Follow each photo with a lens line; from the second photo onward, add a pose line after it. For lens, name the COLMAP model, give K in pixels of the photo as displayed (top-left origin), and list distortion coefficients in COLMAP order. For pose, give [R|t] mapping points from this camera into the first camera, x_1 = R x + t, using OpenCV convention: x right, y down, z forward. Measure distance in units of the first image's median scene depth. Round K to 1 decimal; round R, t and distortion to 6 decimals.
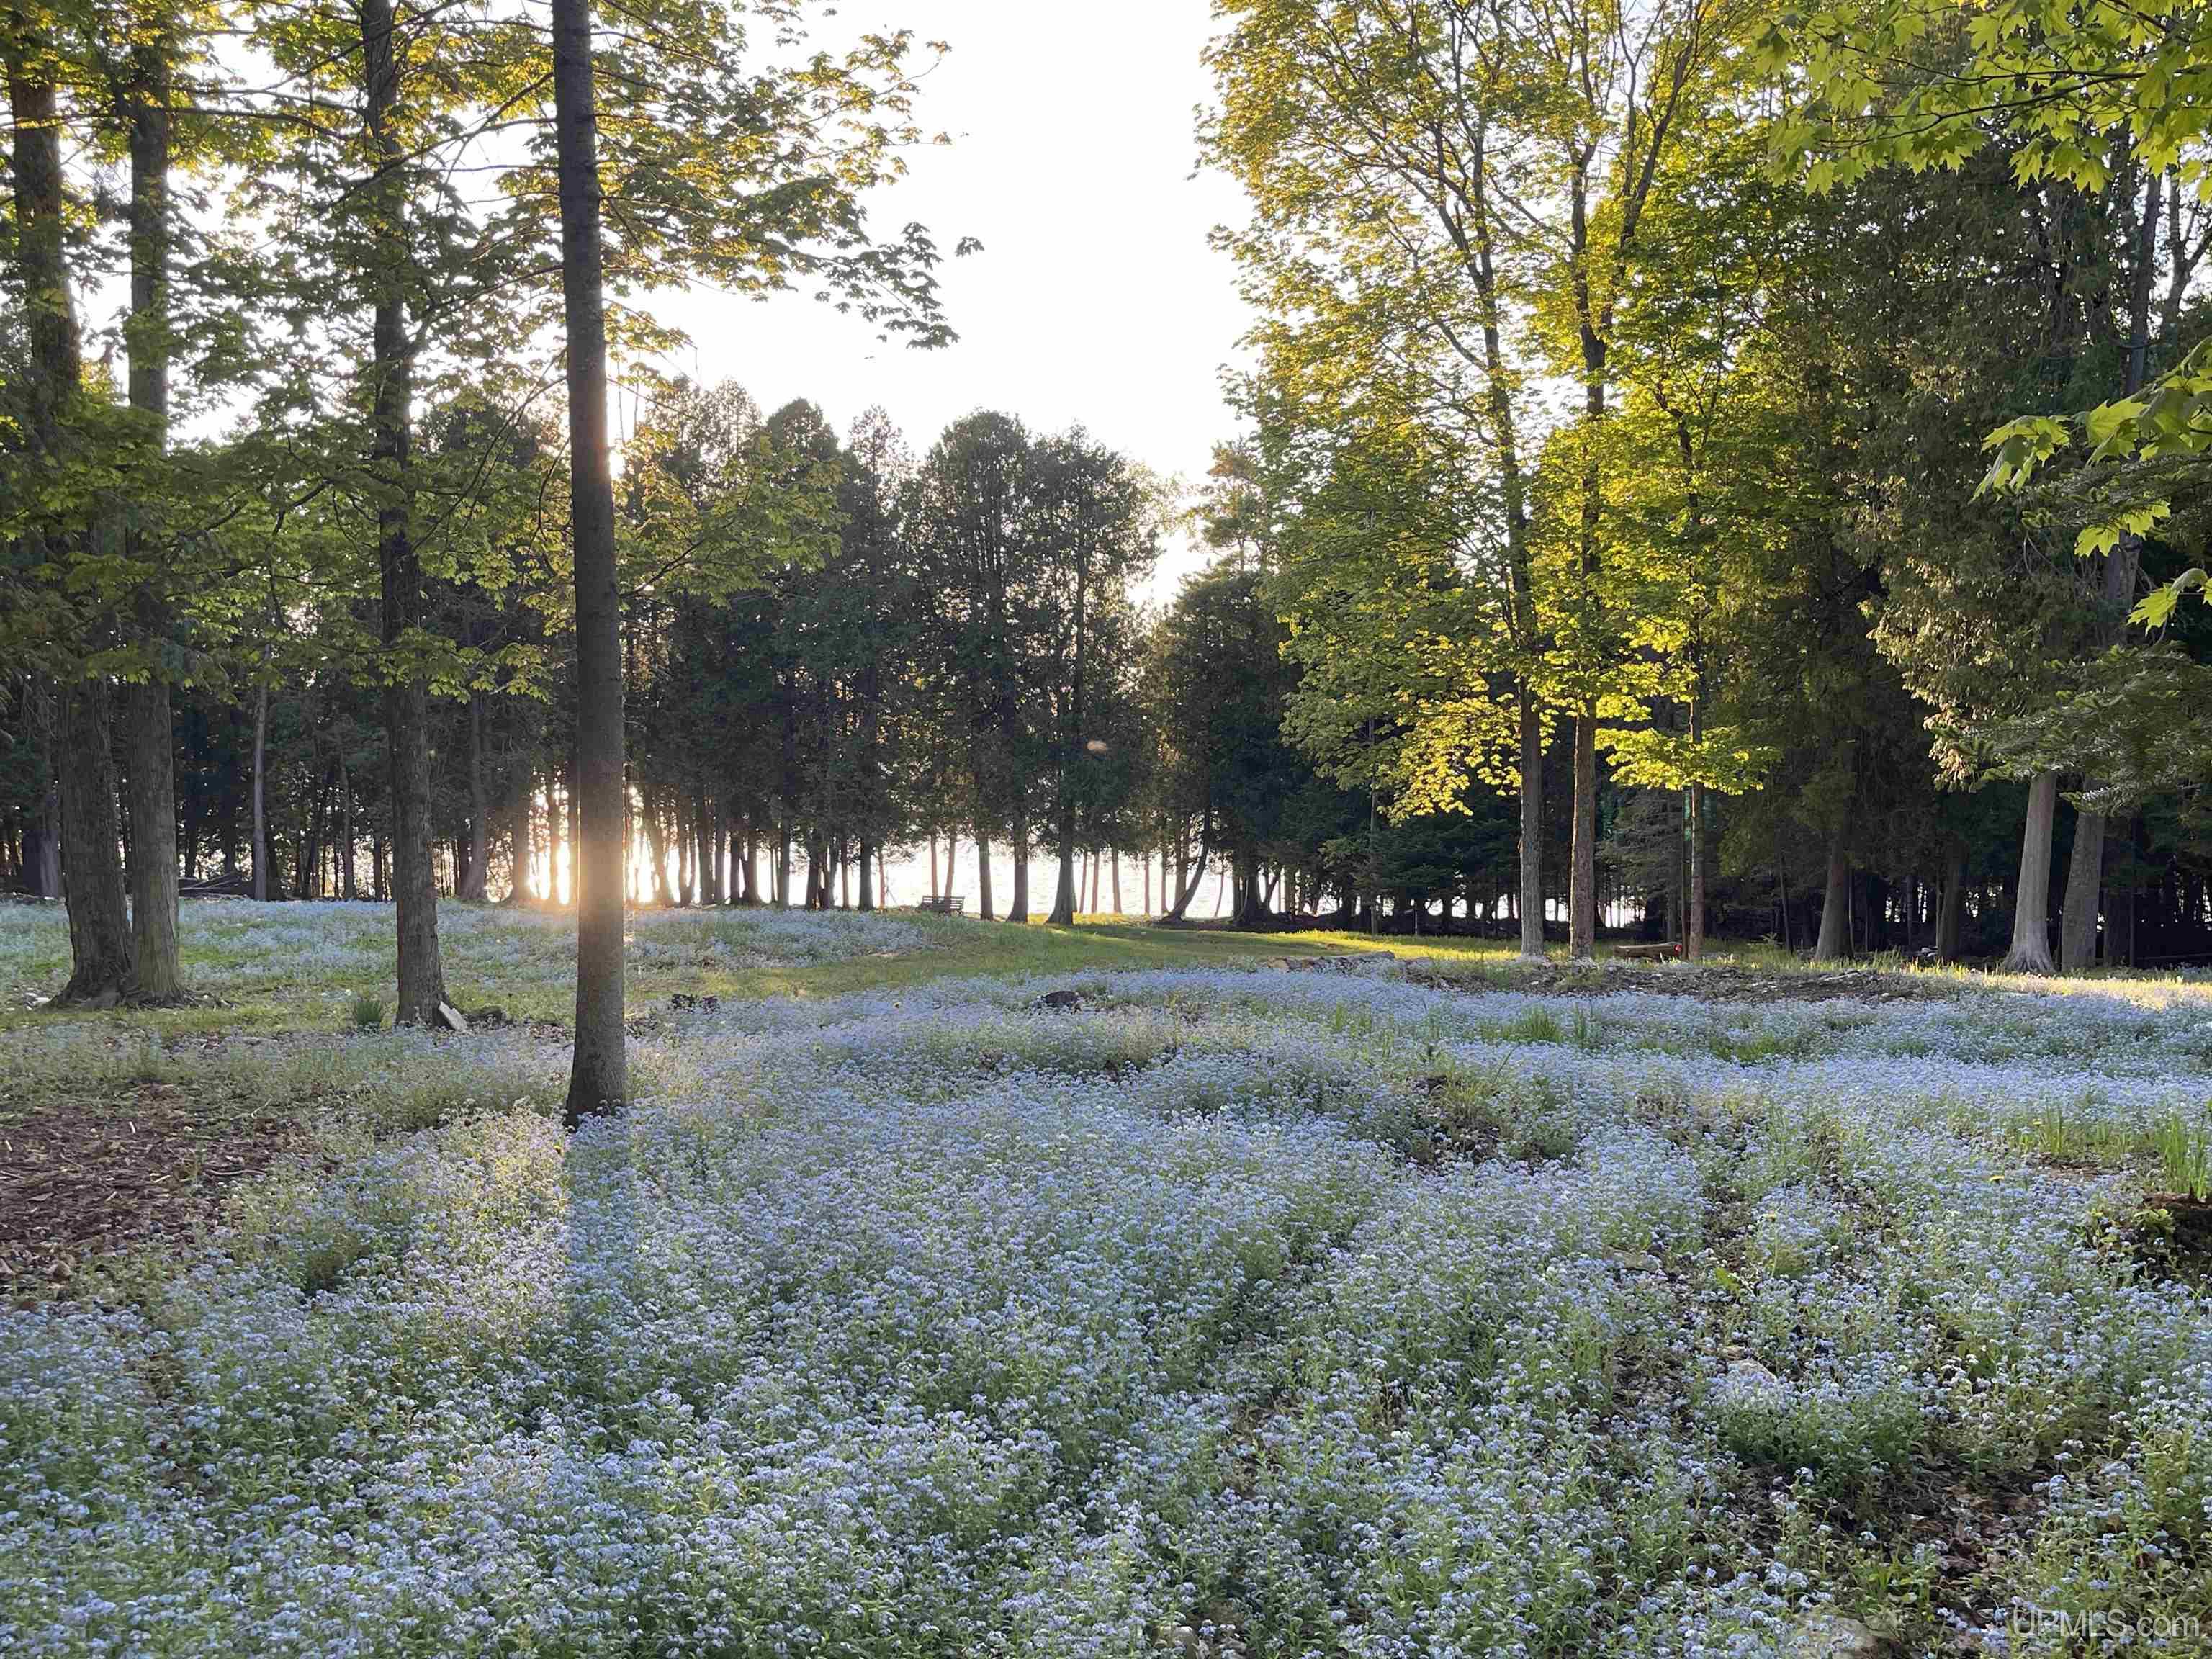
lens RADIAL K [[2031.5, 0, 1102.8], [0, 2031.5, 832.9], [0, 0, 1]] dist [0.035545, 0.000000]
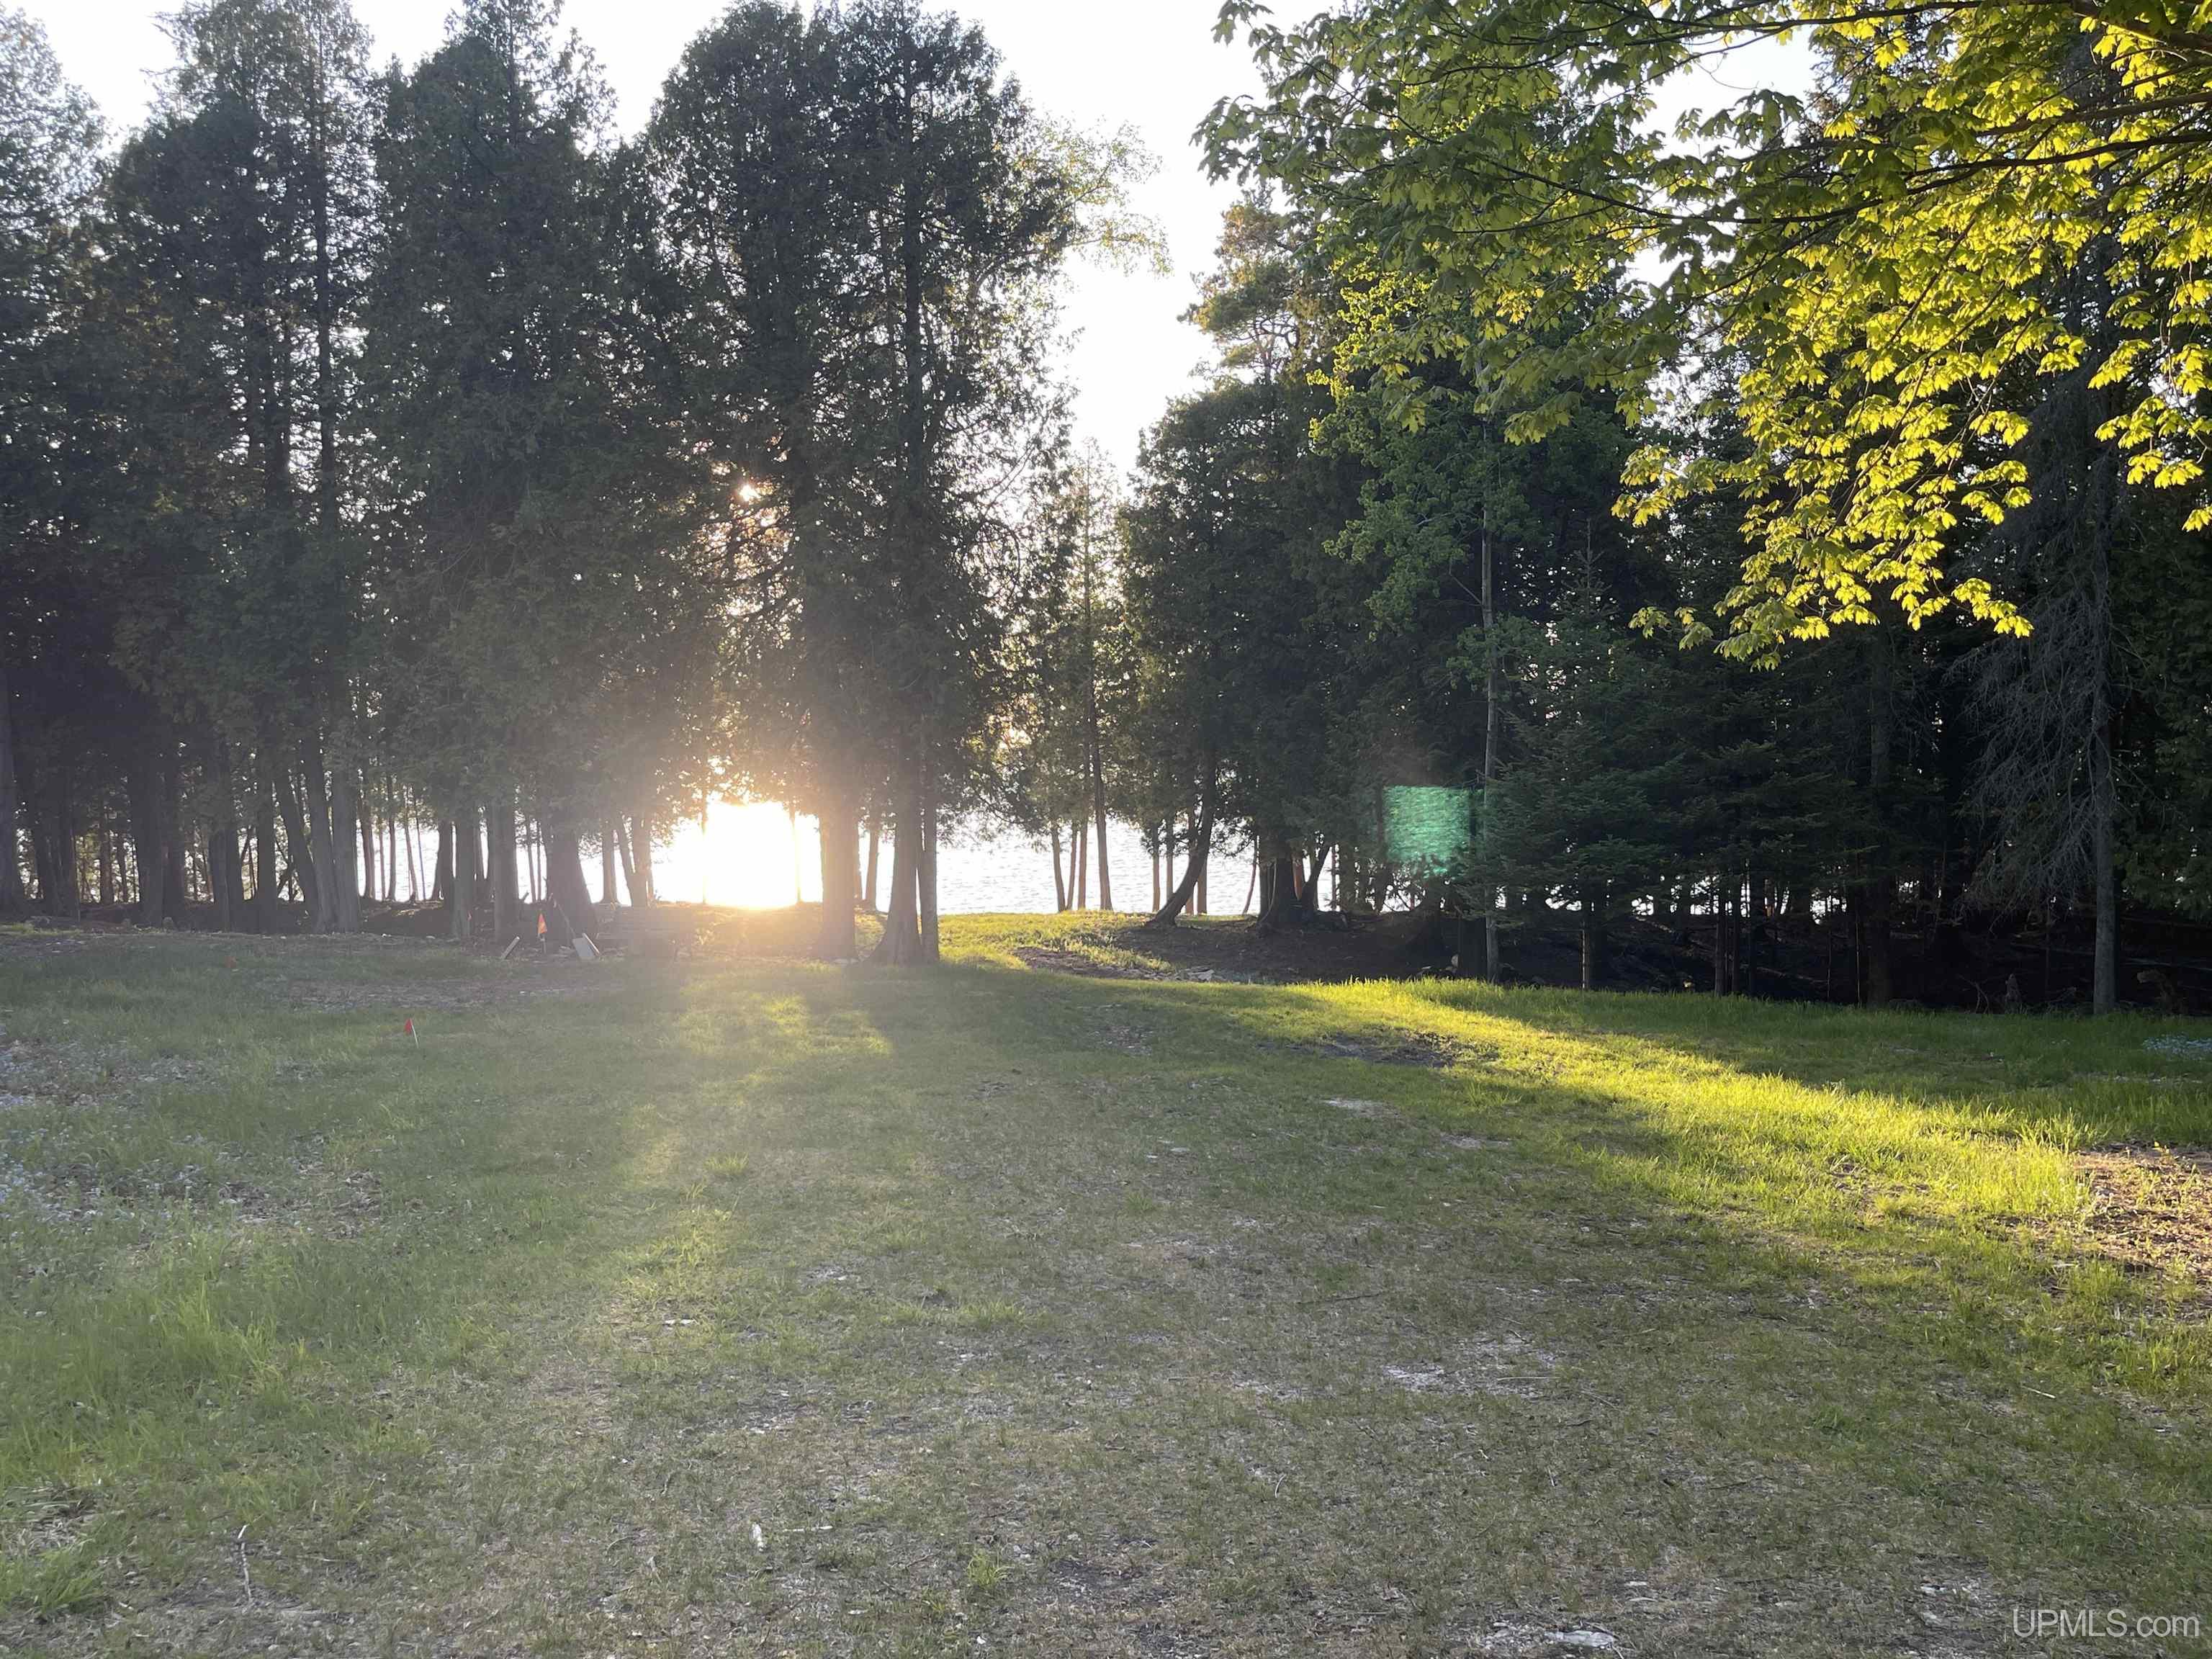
lens RADIAL K [[1808.6, 0, 1110.6], [0, 1808.6, 824.6], [0, 0, 1]] dist [-0.003996, 0.000086]
pose [[0.999131, -0.006544, -0.041161, 0.041955], [0.006795, 0.999959, 0.005966, 0.006615], [0.041120, -0.006240, 0.999135, 0.413679]]
